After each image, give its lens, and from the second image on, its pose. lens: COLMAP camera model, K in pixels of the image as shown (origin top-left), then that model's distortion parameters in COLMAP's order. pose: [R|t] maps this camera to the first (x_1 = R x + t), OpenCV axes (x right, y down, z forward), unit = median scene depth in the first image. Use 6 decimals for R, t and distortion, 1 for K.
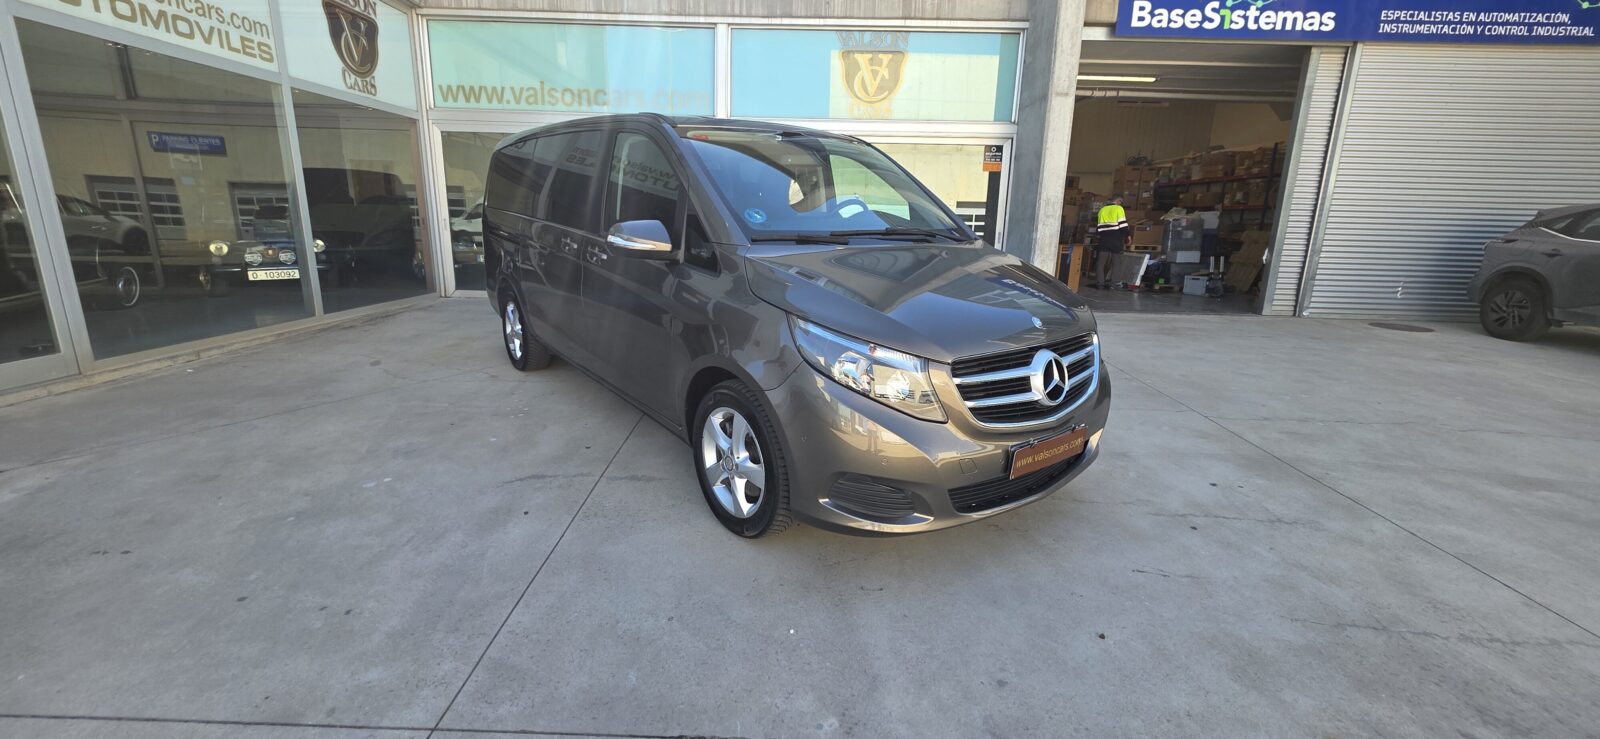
lens RADIAL K [[642.0, 0, 797.5], [0, 642.0, 366.1], [0, 0, 1]] dist [0.004325, -0.000098]
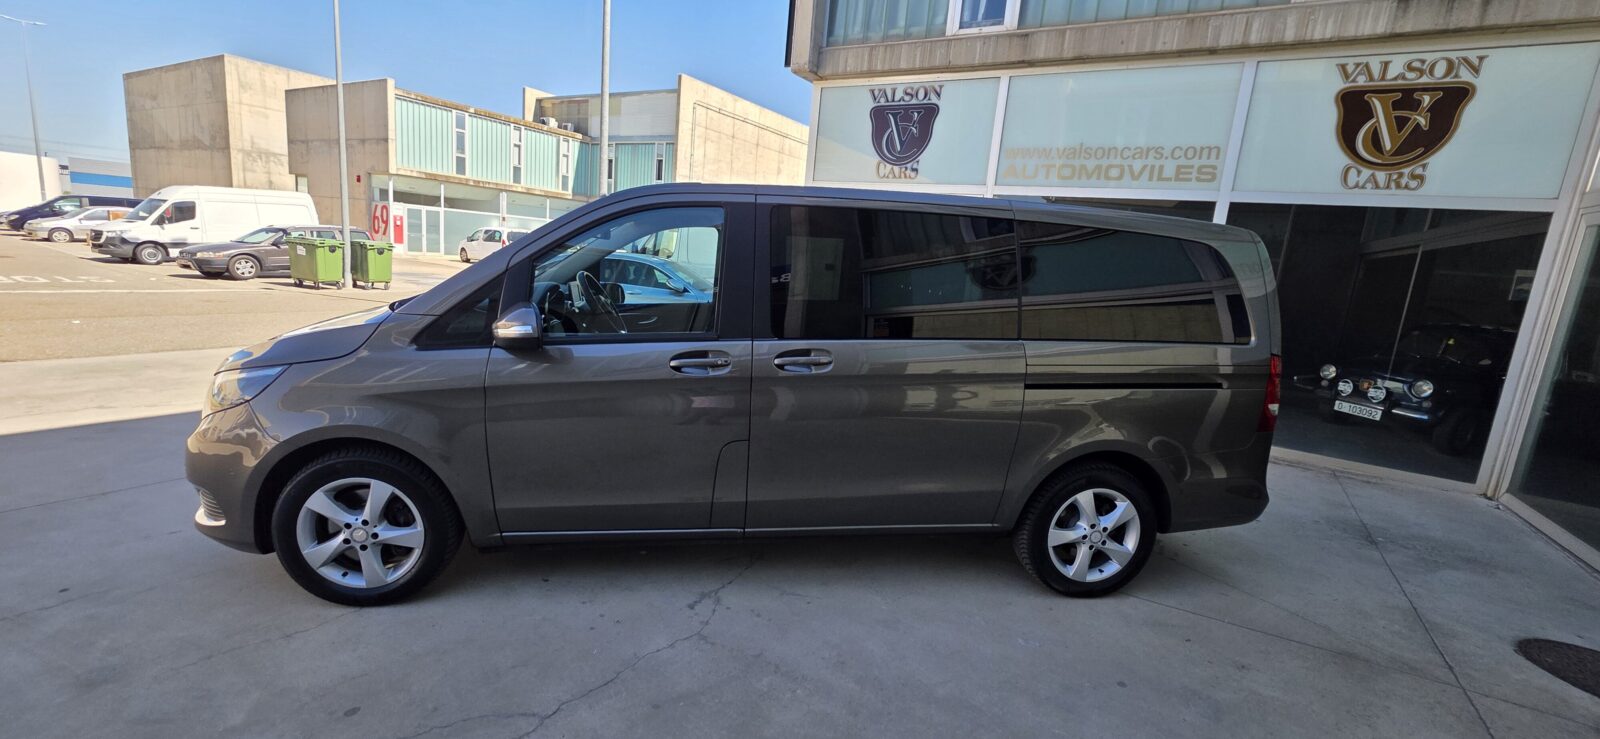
lens RADIAL K [[642.0, 0, 801.8], [0, 642.0, 367.4], [0, 0, 1]] dist [0.004325, -0.000098]
pose [[-0.506651, 0.083974, -0.858052, 0.368563], [-0.291082, 0.920145, 0.261926, -0.253040], [0.811527, 0.382469, -0.441749, 0.937048]]
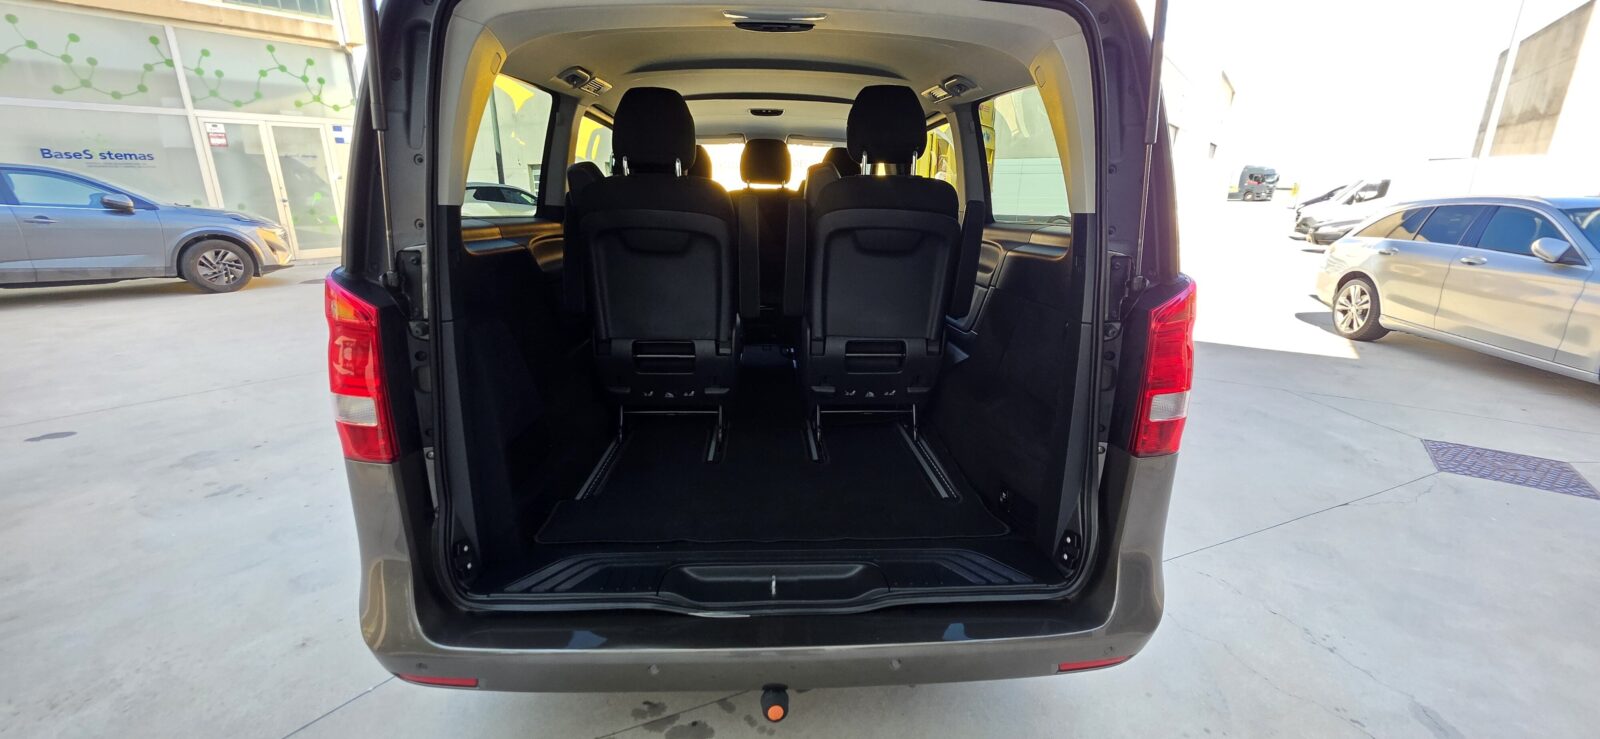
lens RADIAL K [[642.0, 0, 788.6], [0, 642.0, 362.1], [0, 0, 1]] dist [0.004325, -0.000098]
pose [[-0.810106, -0.182204, 0.557253, -0.429932], [0.114542, 0.882980, 0.455222, -0.287291], [-0.574986, 0.432607, -0.694437, 1.074622]]
